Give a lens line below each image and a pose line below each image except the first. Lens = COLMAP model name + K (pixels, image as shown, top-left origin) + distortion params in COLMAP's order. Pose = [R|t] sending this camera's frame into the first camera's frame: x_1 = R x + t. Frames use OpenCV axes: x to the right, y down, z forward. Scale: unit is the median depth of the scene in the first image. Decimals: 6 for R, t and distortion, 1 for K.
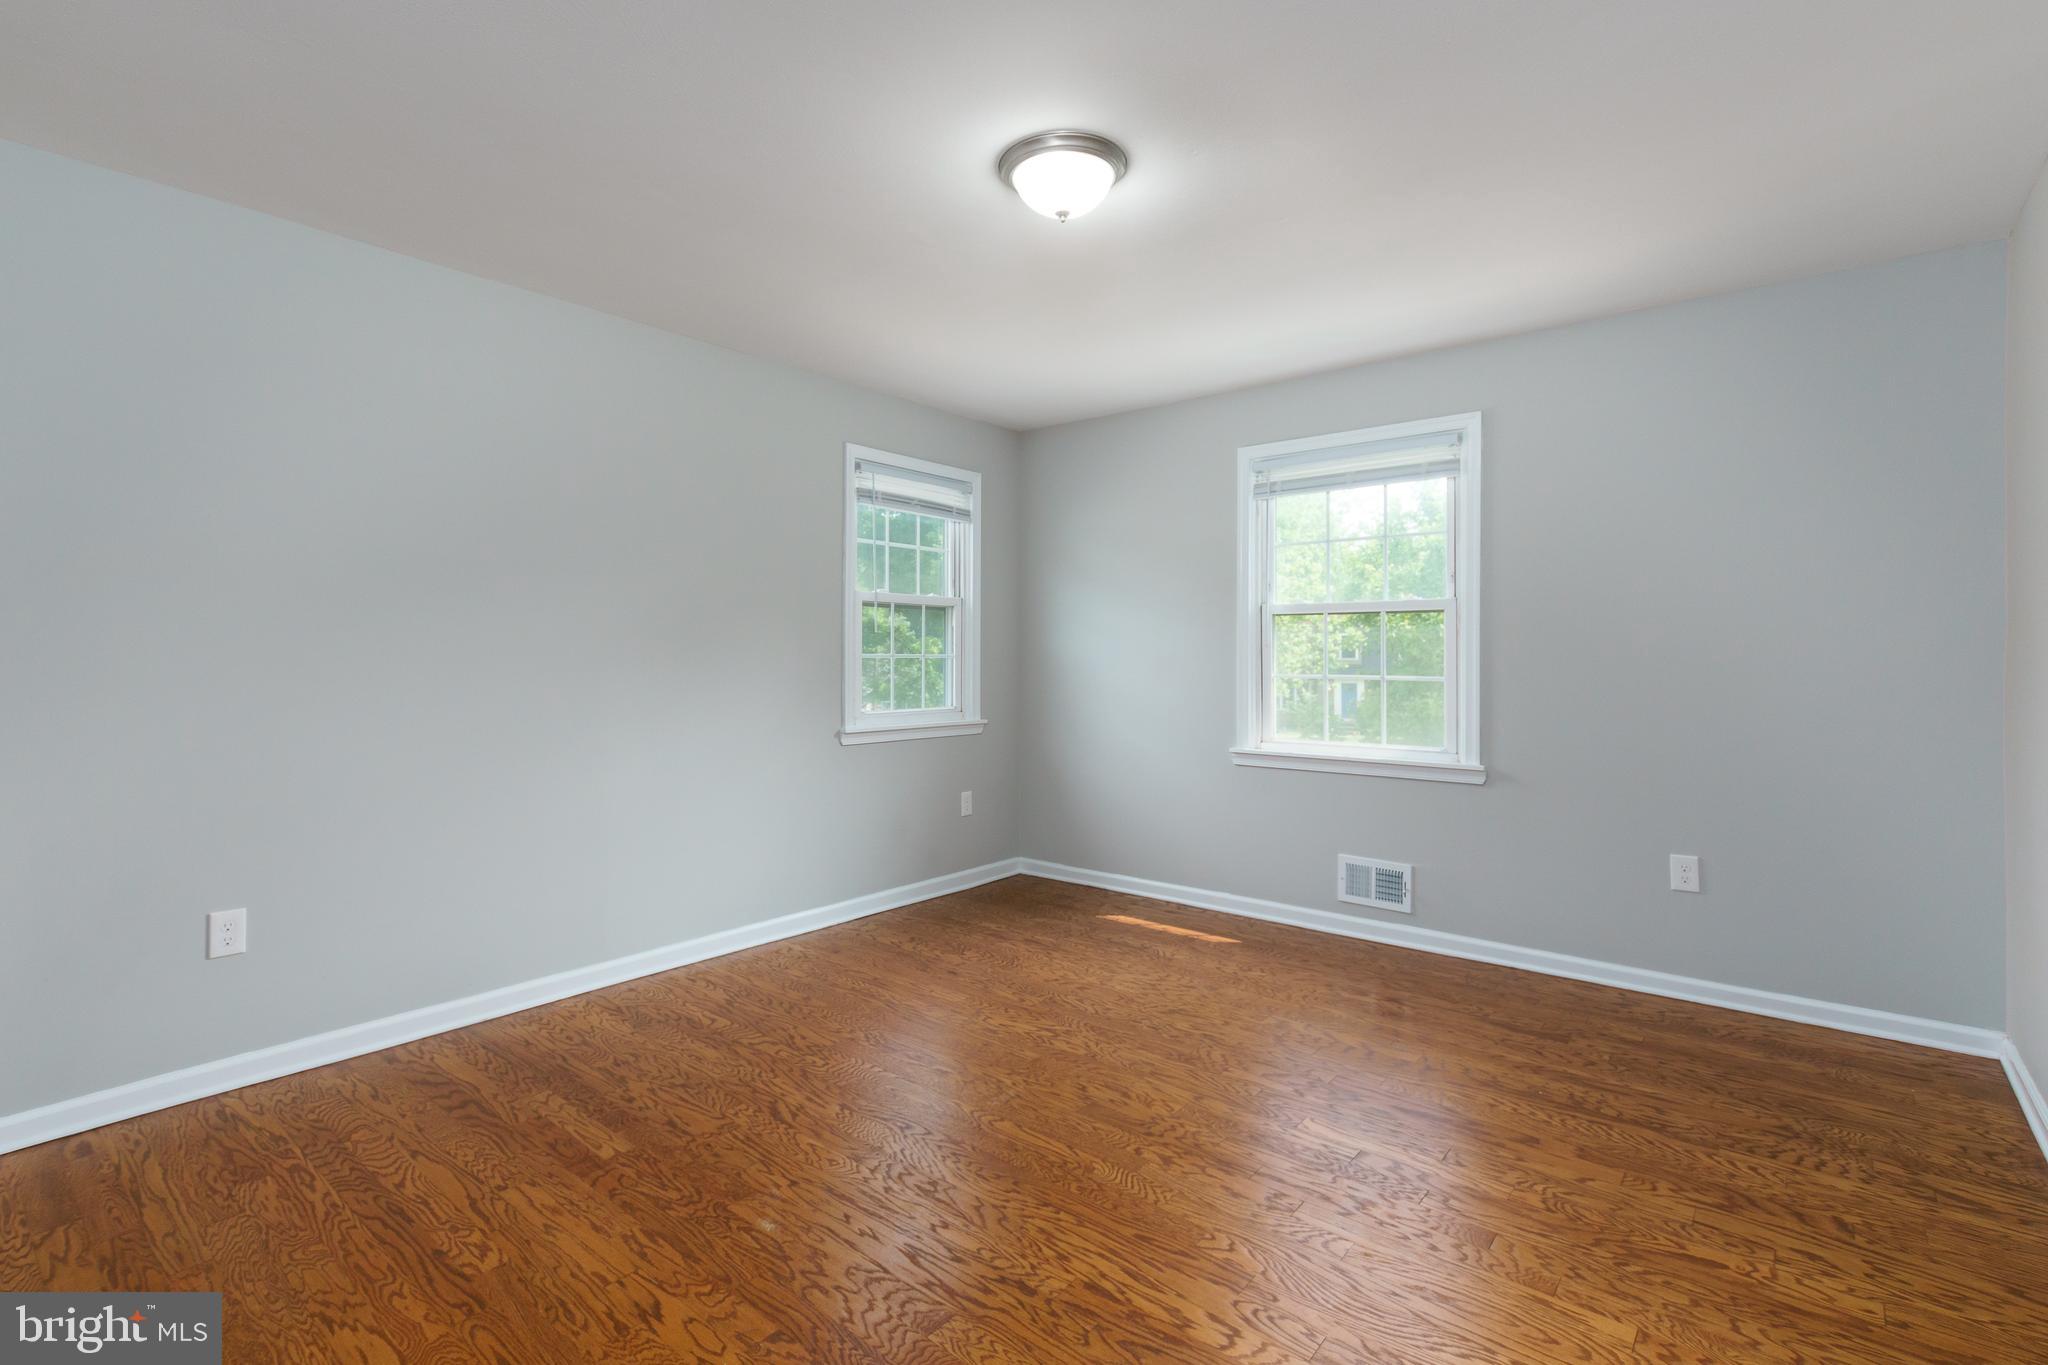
lens RADIAL K [[942.5, 0, 1025.2], [0, 942.5, 663.6], [0, 0, 1]] dist [0.013152, -0.000641]
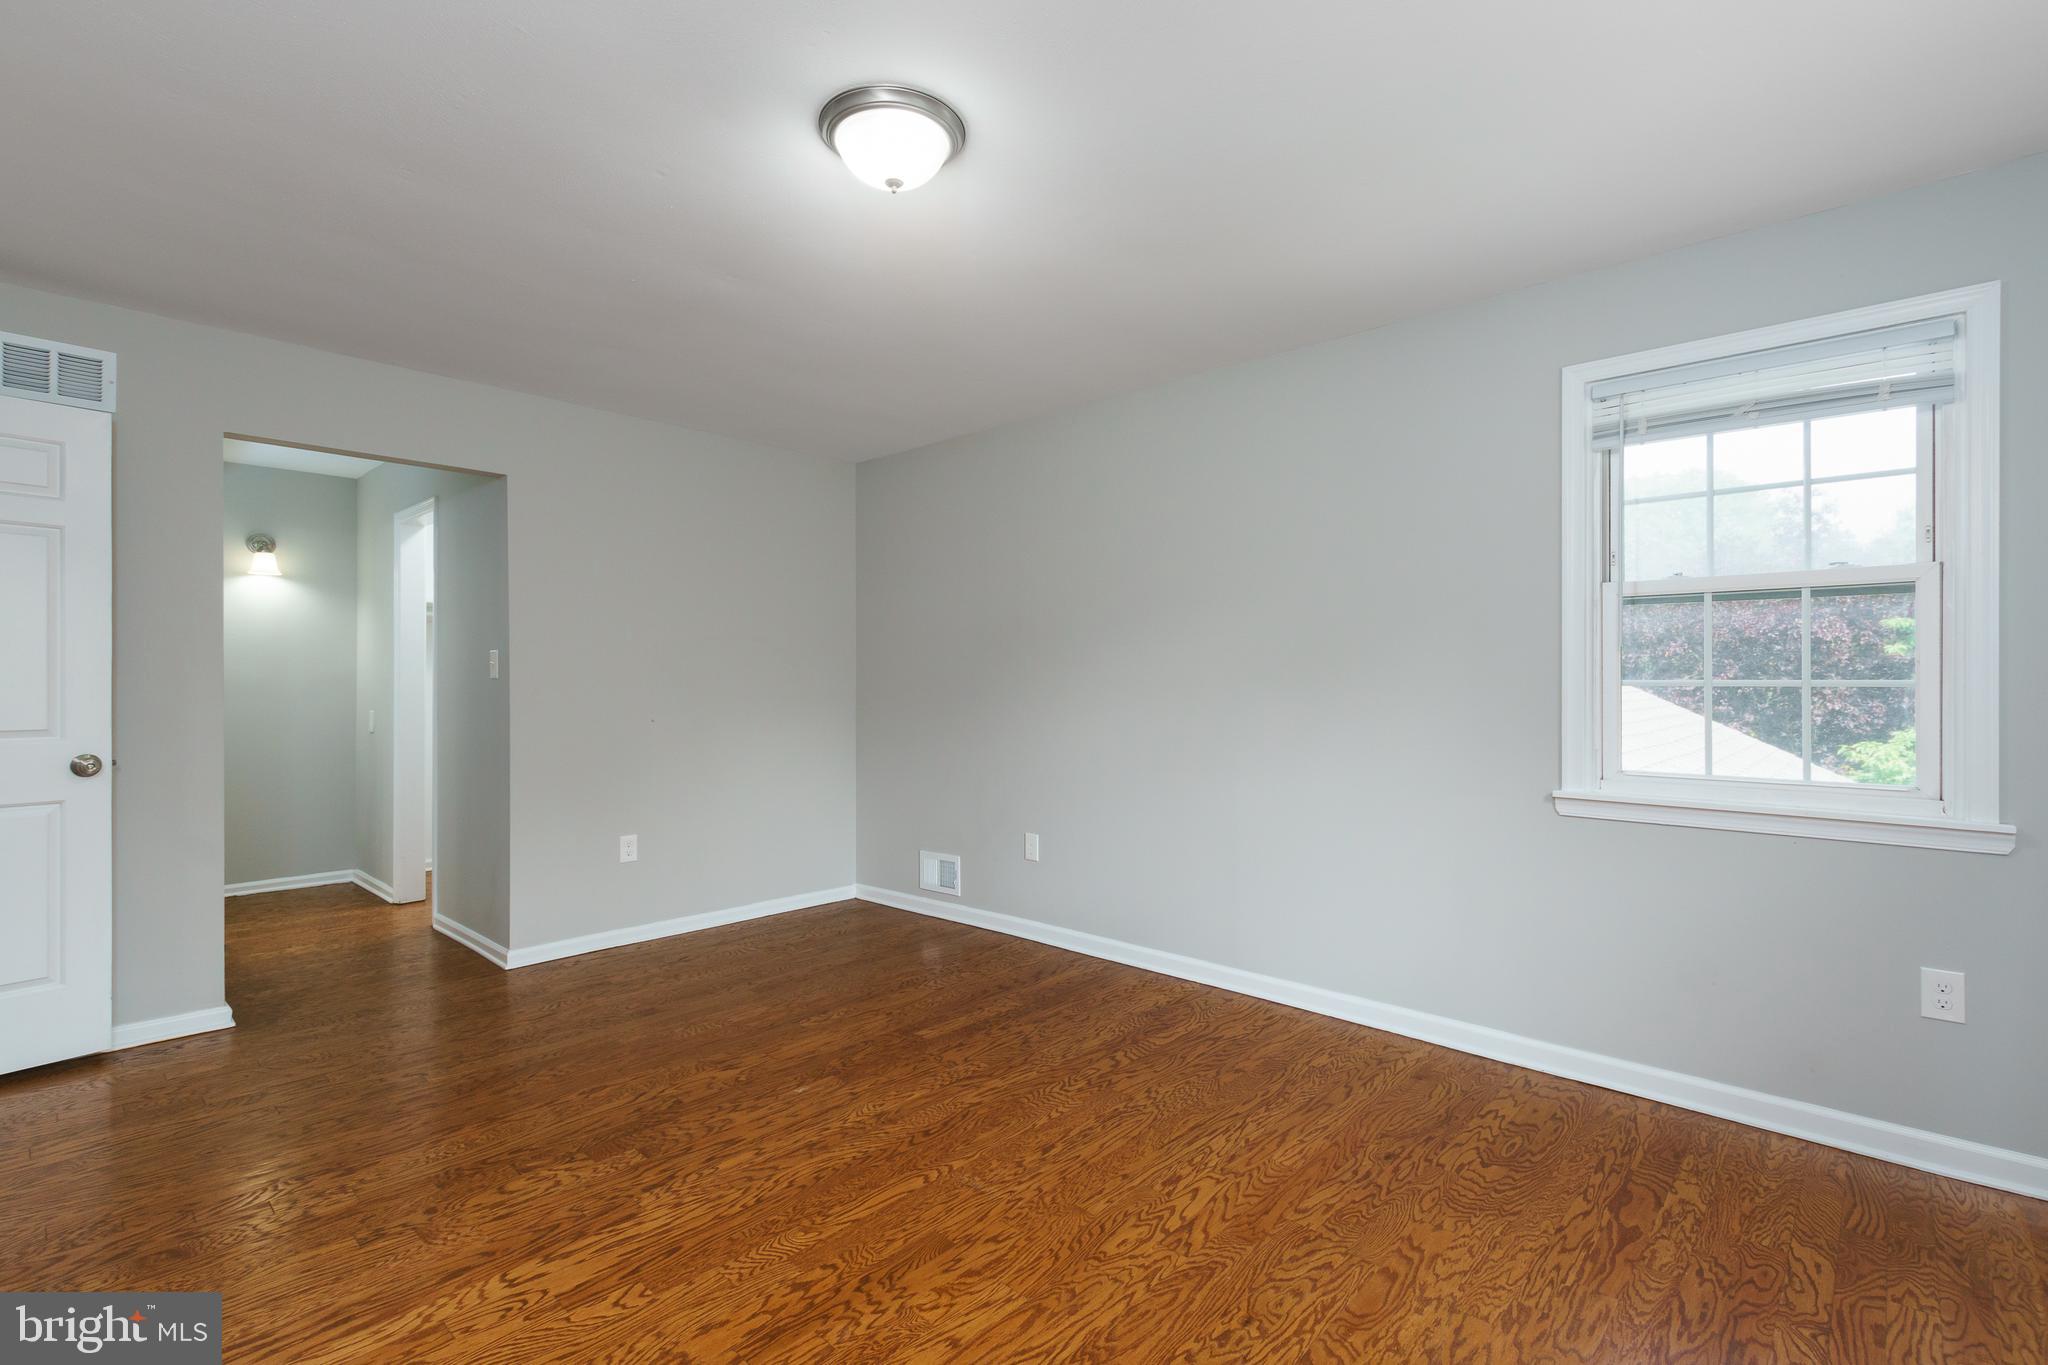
lens RADIAL K [[942.5, 0, 1021.6], [0, 942.5, 677.3], [0, 0, 1]] dist [0.013152, -0.000641]
pose [[-0.064772, -0.008309, -0.997866, 0.797499], [-0.006106, 0.999950, -0.007930, -0.008011], [0.997881, 0.005579, -0.064819, 1.012837]]
